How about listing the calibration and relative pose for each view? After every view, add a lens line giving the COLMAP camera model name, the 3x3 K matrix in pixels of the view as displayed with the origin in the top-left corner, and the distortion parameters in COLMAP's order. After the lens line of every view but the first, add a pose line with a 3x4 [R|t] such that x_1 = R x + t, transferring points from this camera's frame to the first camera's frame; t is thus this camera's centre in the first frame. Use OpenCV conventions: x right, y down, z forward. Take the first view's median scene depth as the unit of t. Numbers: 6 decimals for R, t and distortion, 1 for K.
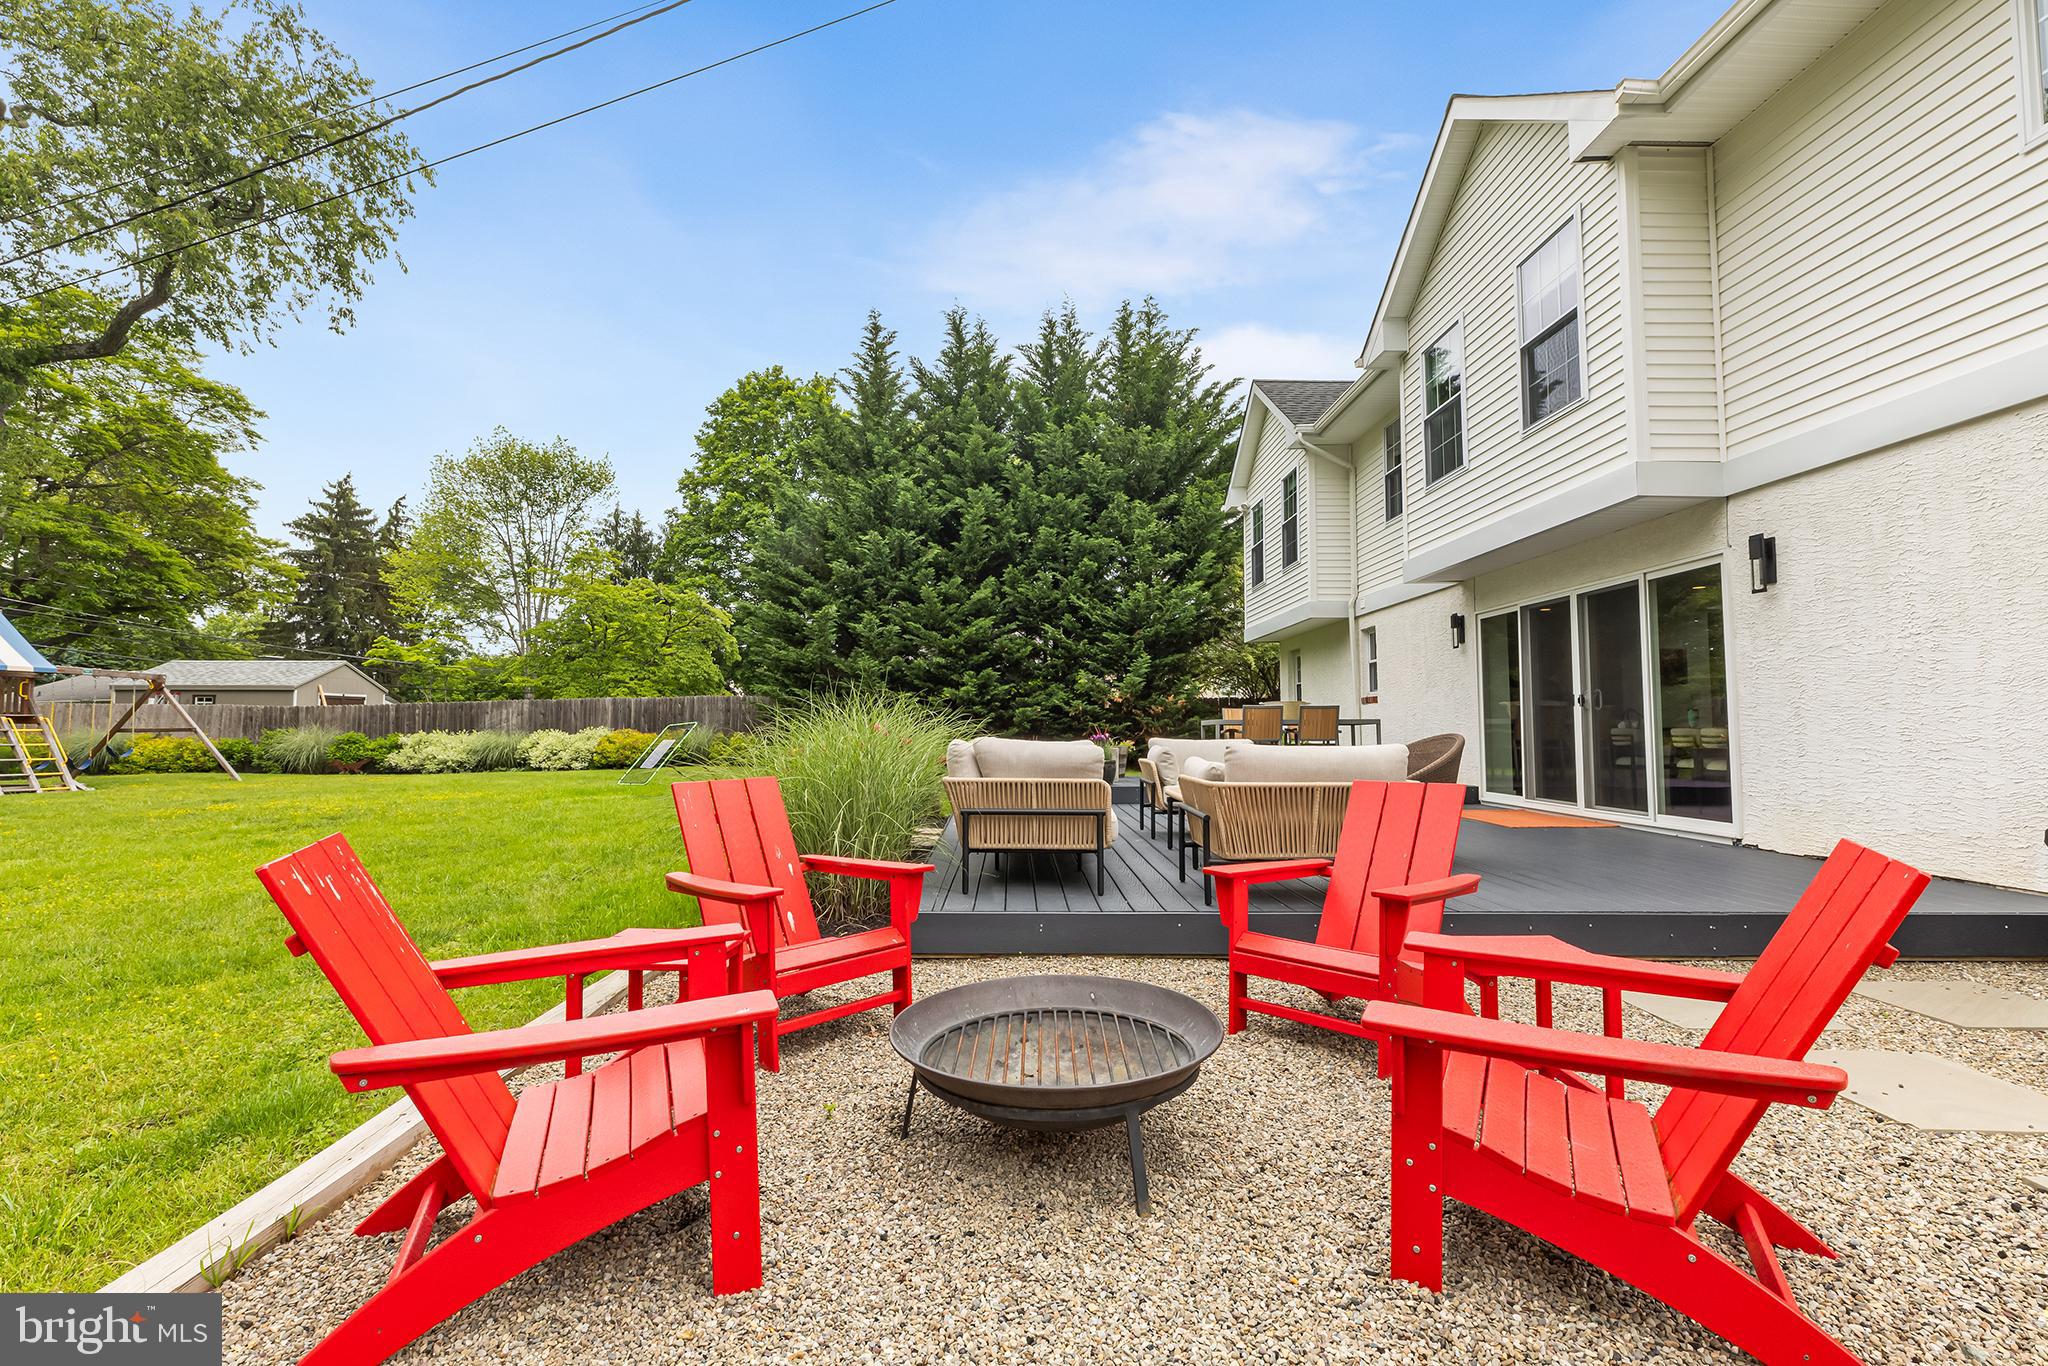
lens RADIAL K [[928.9, 0, 1024.0], [0, 928.9, 711.8], [0, 0, 1]] dist [-0.000015, -0.000003]
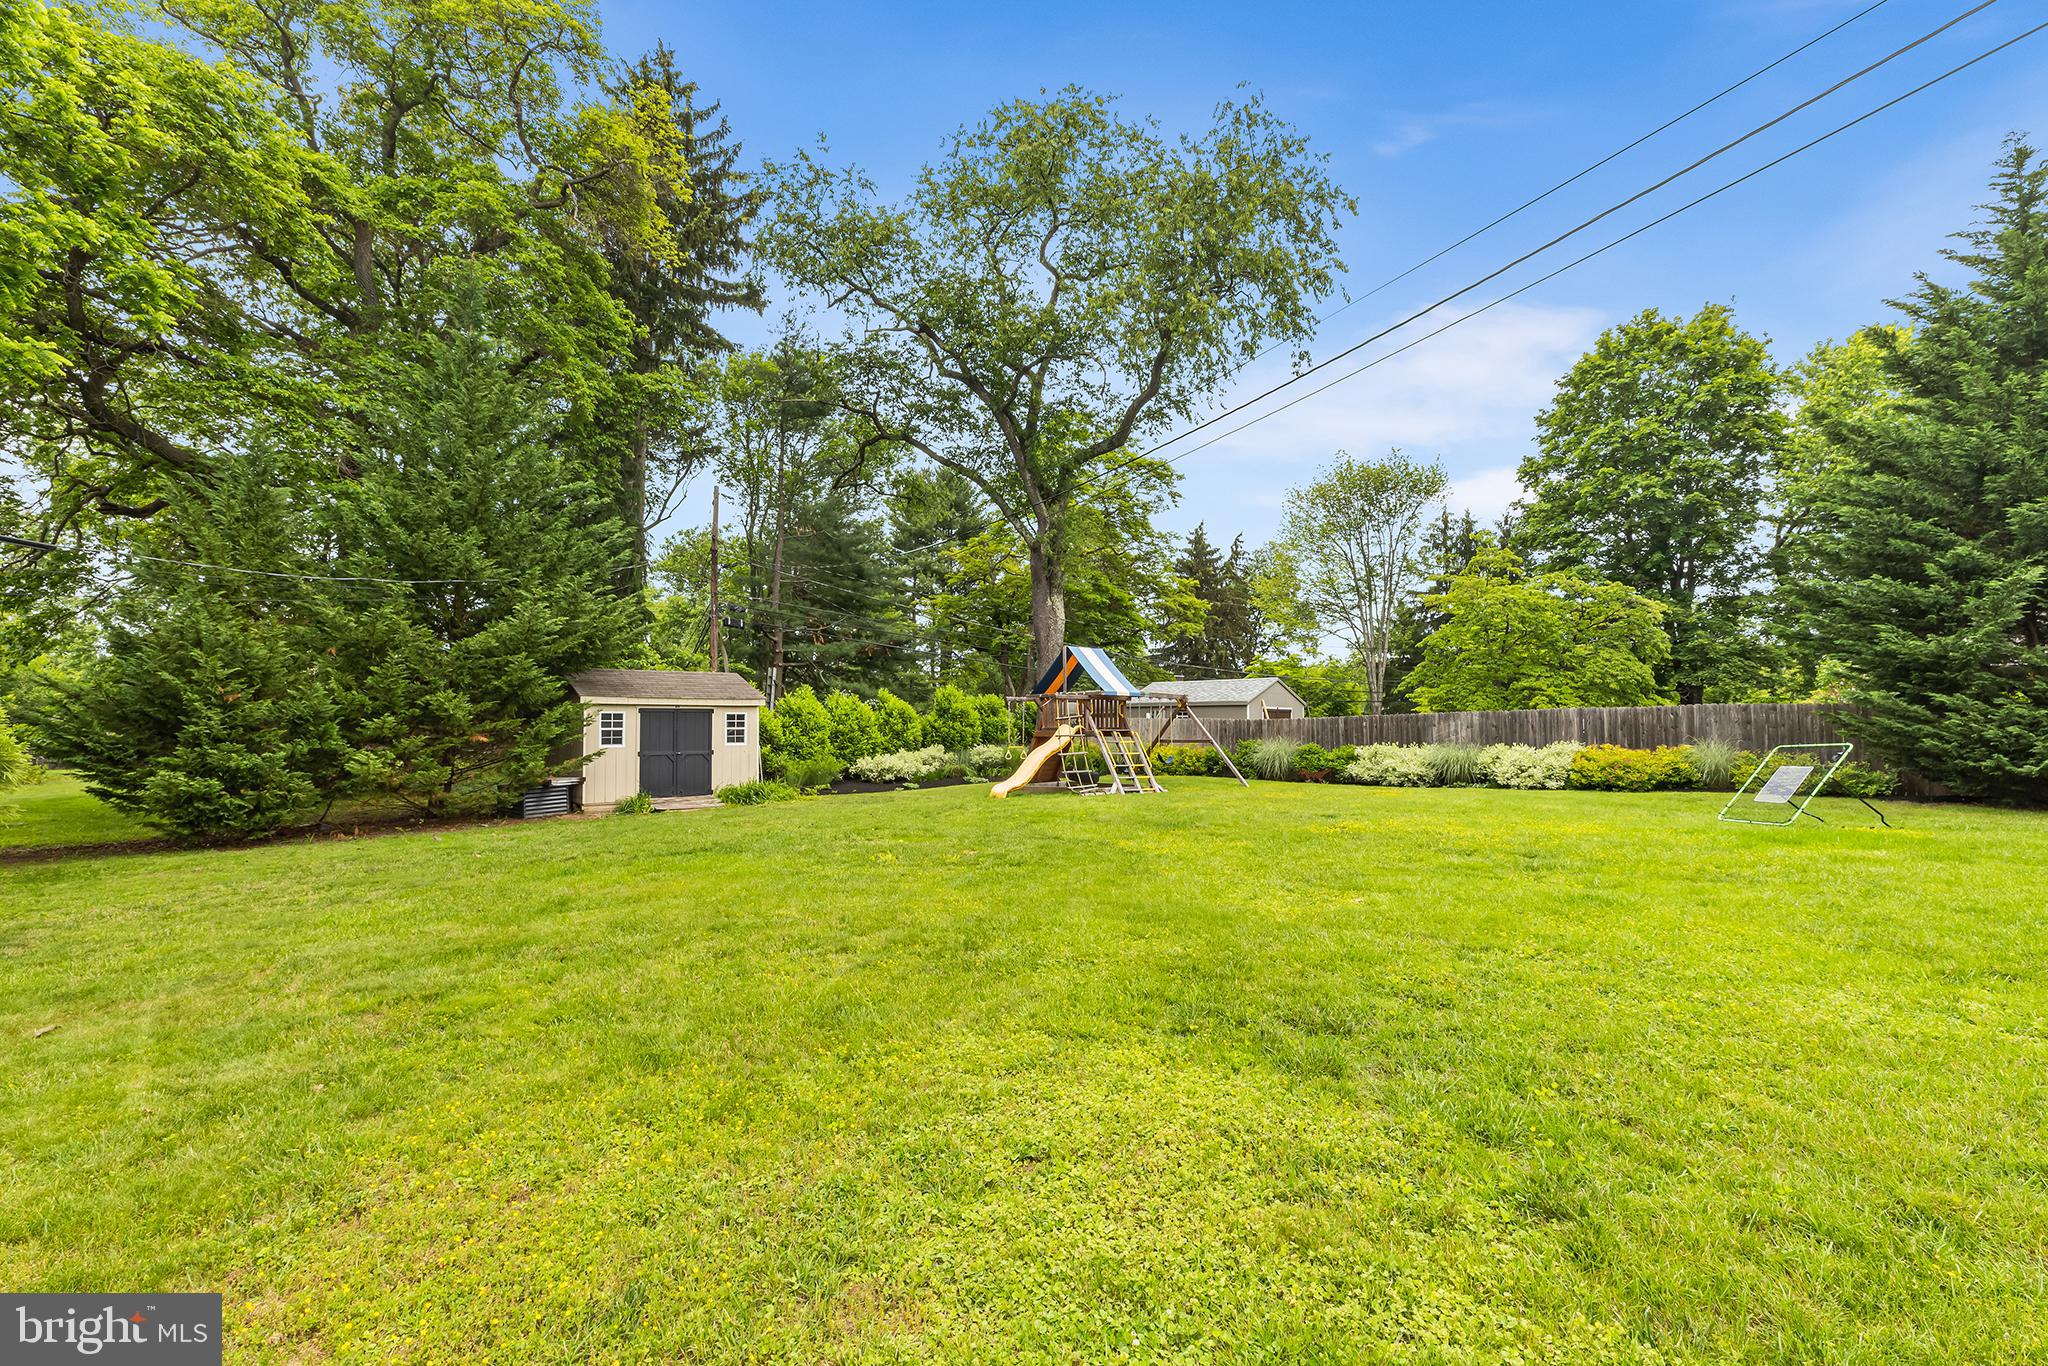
lens RADIAL K [[926.4, 0, 1025.4], [0, 926.4, 734.4], [0, 0, 1]] dist [-0.019064, 0.000072]
pose [[0.692327, 0.005974, -0.721559, -0.144164], [0.007354, 0.999855, 0.015334, -0.005925], [0.721546, -0.015923, 0.692183, 0.015184]]
